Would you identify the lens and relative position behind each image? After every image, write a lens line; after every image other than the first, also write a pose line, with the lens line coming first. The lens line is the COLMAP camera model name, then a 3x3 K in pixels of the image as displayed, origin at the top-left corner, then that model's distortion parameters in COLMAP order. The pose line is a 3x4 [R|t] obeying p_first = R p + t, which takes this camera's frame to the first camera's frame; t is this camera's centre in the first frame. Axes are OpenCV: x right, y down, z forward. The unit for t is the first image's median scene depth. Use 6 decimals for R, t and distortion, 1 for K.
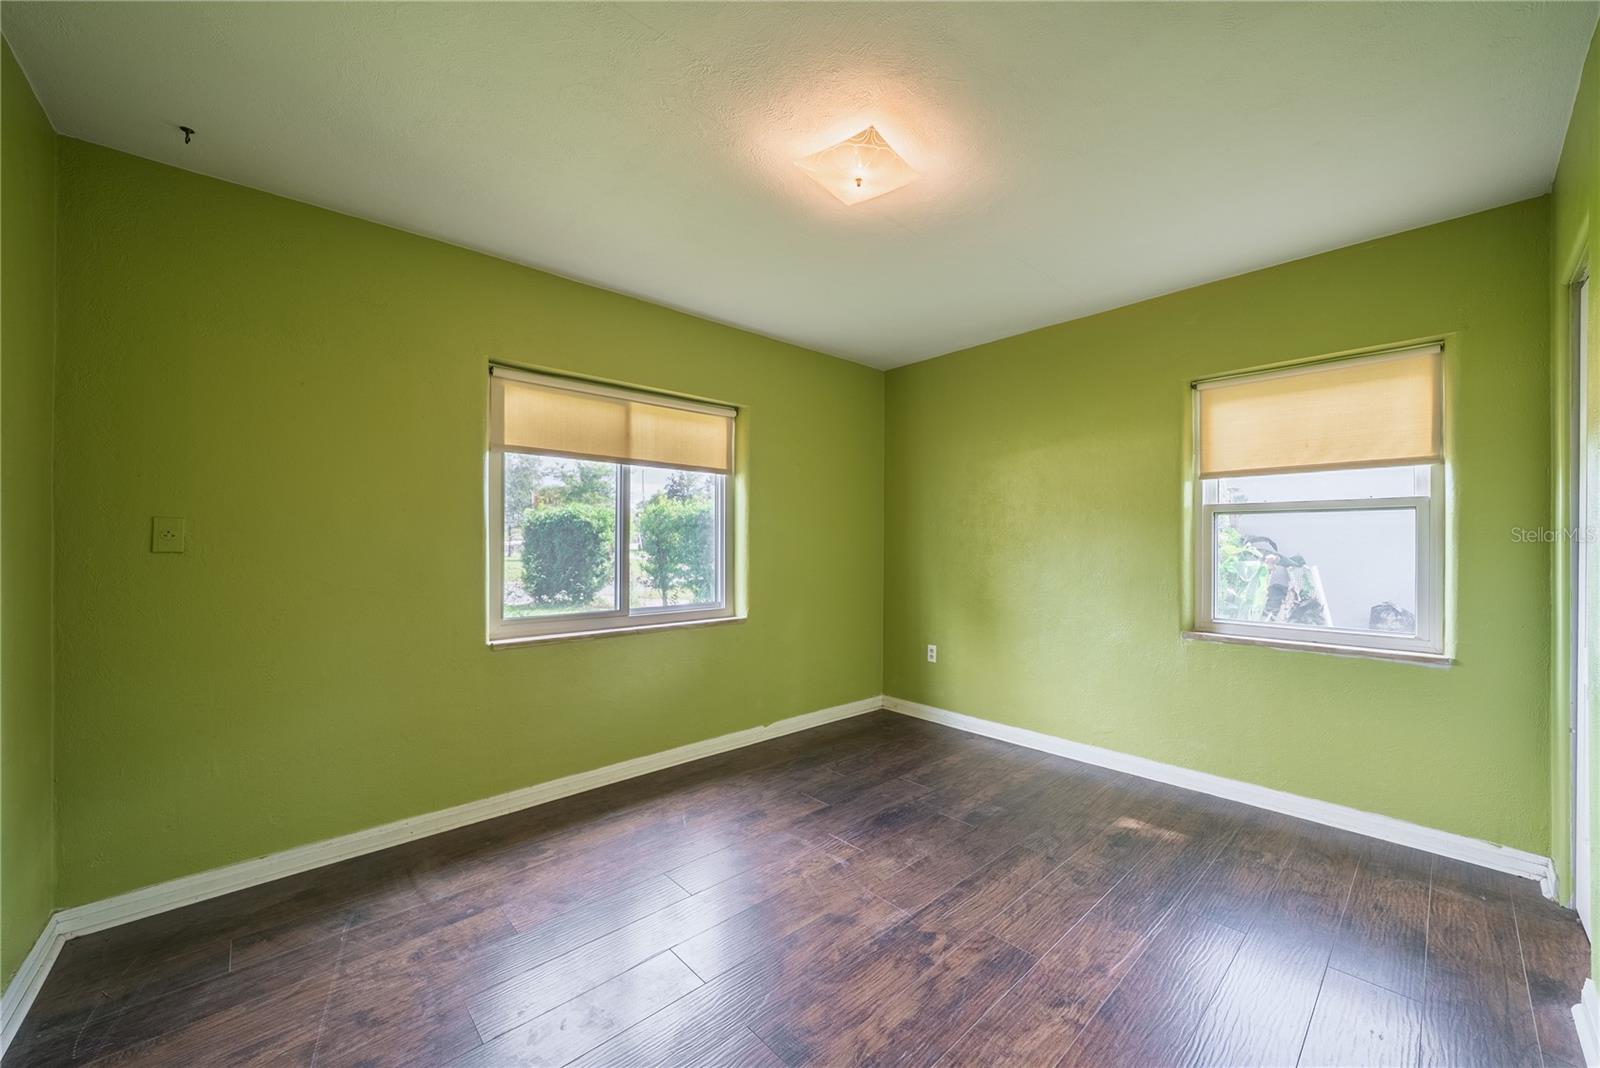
lens RADIAL K [[564.0, 0, 803.2], [0, 564.0, 541.9], [0, 0, 1]] dist [-0.001170, -0.000145]
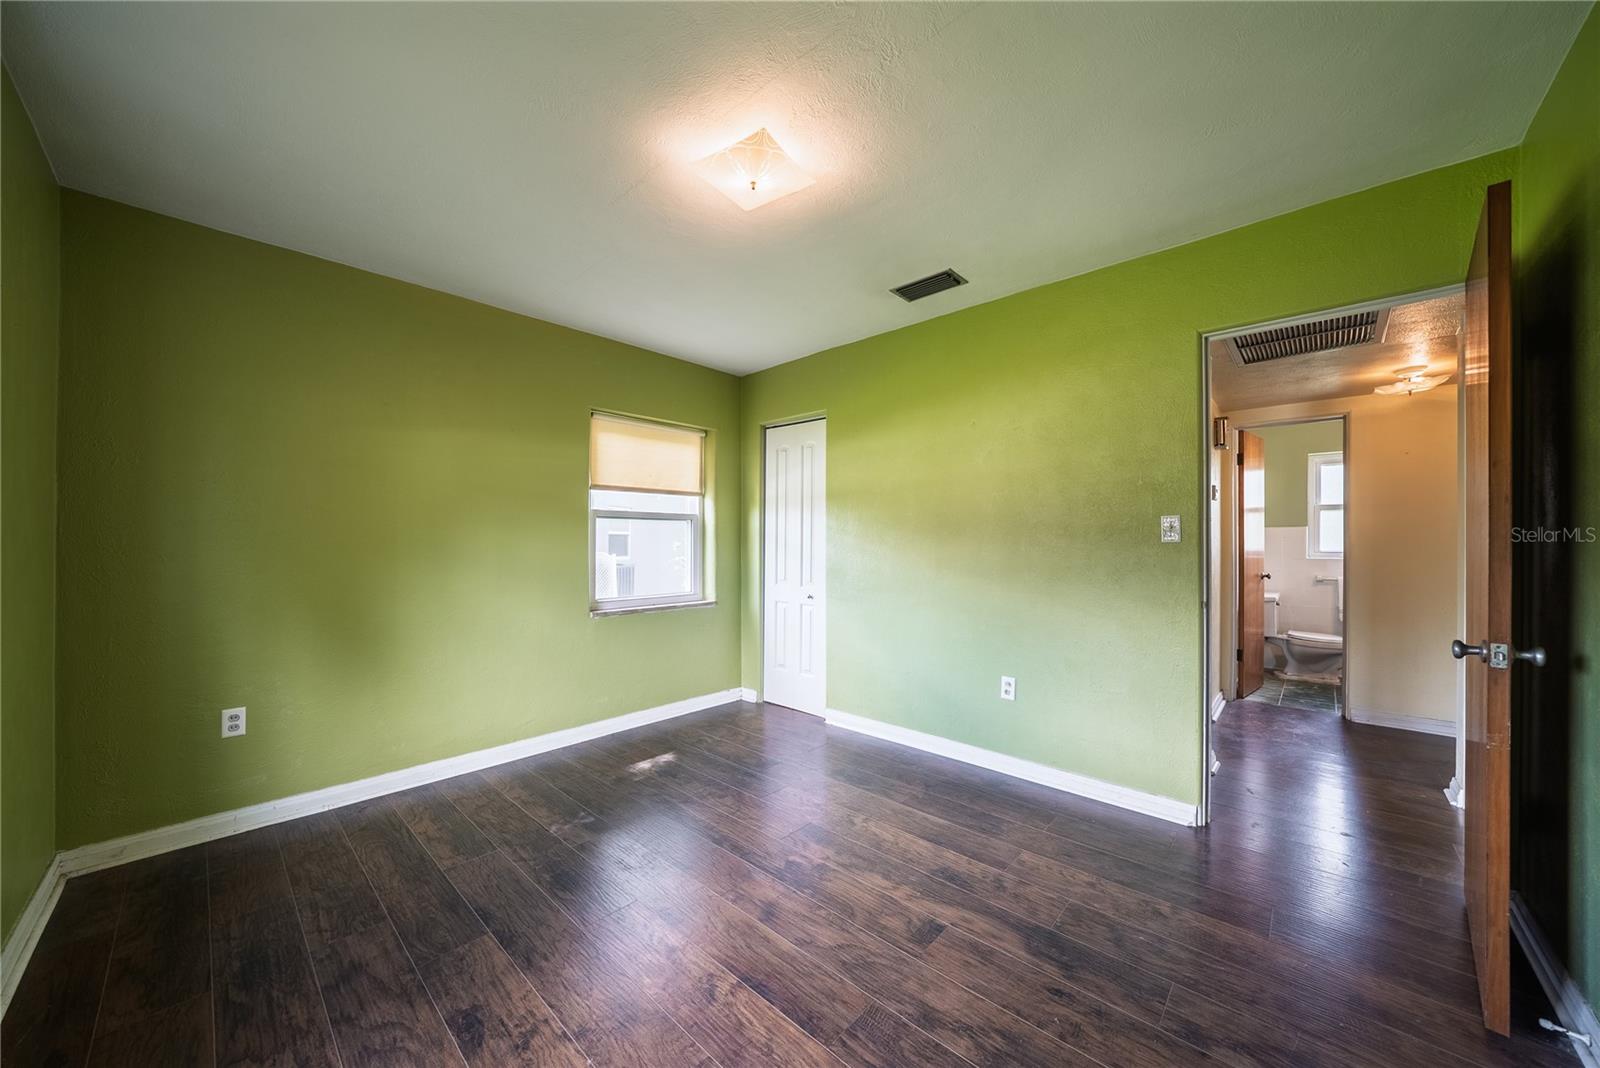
lens RADIAL K [[564.7, 0, 803.1], [0, 564.7, 540.1], [0, 0, 1]] dist [-0.020057, 0.000054]
pose [[-0.053718, 0.000390, 0.998556, -0.630343], [-0.001560, 0.999999, -0.000474, 0.001745], [-0.998555, -0.001583, -0.053717, 0.664966]]
